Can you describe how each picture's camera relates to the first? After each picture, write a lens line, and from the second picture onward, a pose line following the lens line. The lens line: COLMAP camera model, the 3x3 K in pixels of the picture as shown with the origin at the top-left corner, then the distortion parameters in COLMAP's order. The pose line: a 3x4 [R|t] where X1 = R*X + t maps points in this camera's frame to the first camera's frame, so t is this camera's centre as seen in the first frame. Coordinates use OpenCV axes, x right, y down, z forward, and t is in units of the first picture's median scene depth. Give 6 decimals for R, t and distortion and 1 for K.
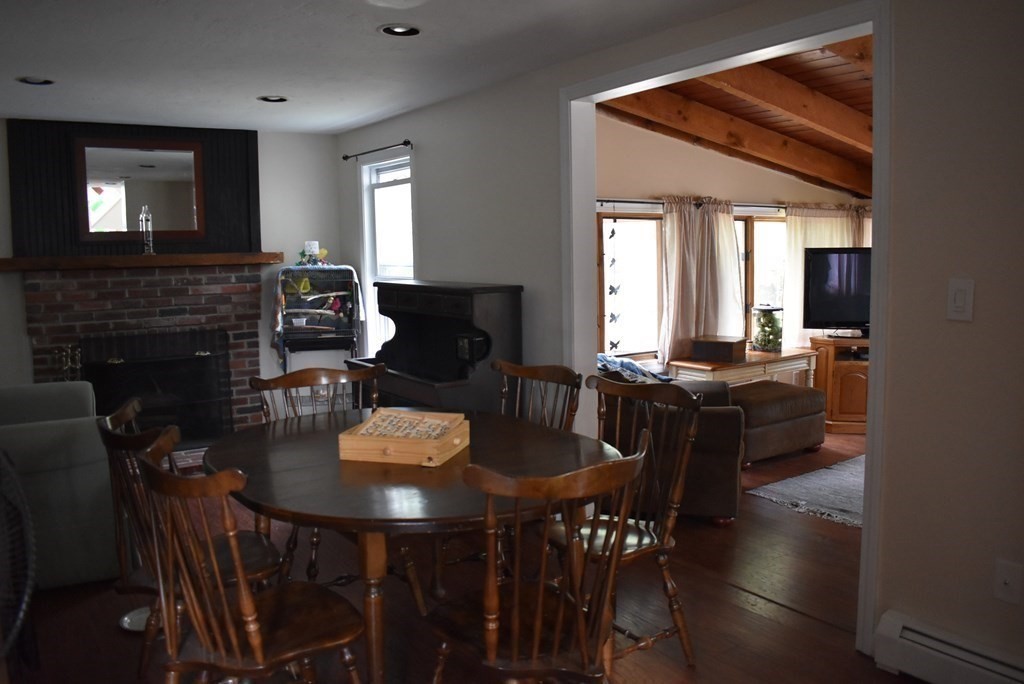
lens RADIAL K [[801.3, 0, 512.0], [0, 801.3, 342.0], [0, 0, 1]] dist [-0.088726, -0.003632]
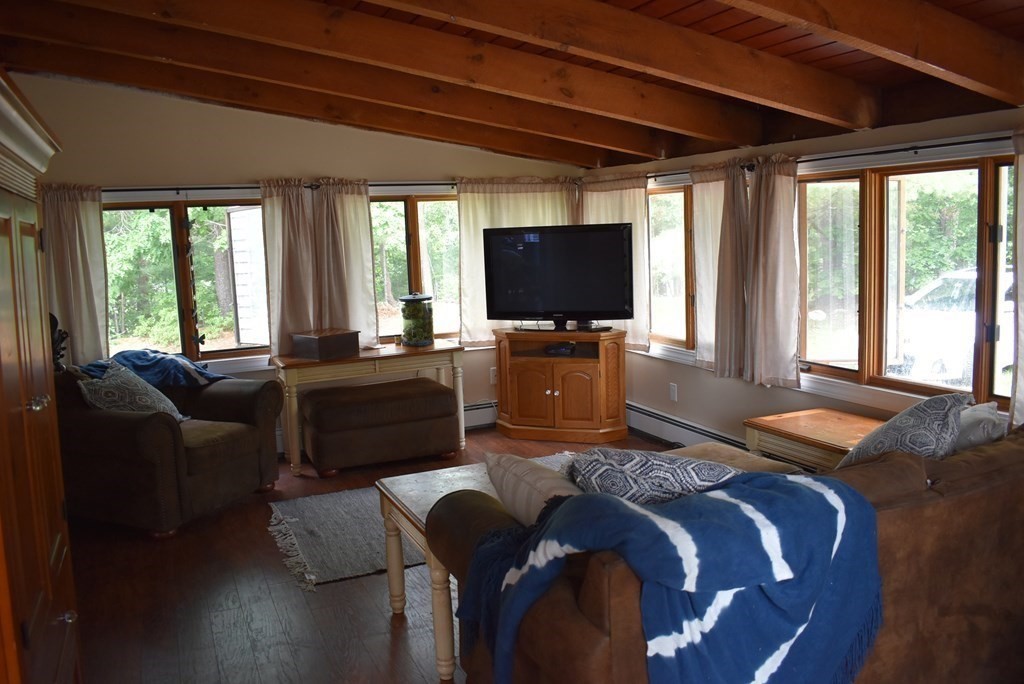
lens RADIAL K [[801.3, 0, 512.0], [0, 801.3, 342.0], [0, 0, 1]] dist [-0.088726, -0.003632]
pose [[0.984664, 0.005971, -0.174360, 0.569691], [-0.000979, 0.999587, 0.028706, -0.018278], [0.174460, -0.028095, 0.984263, 0.122053]]
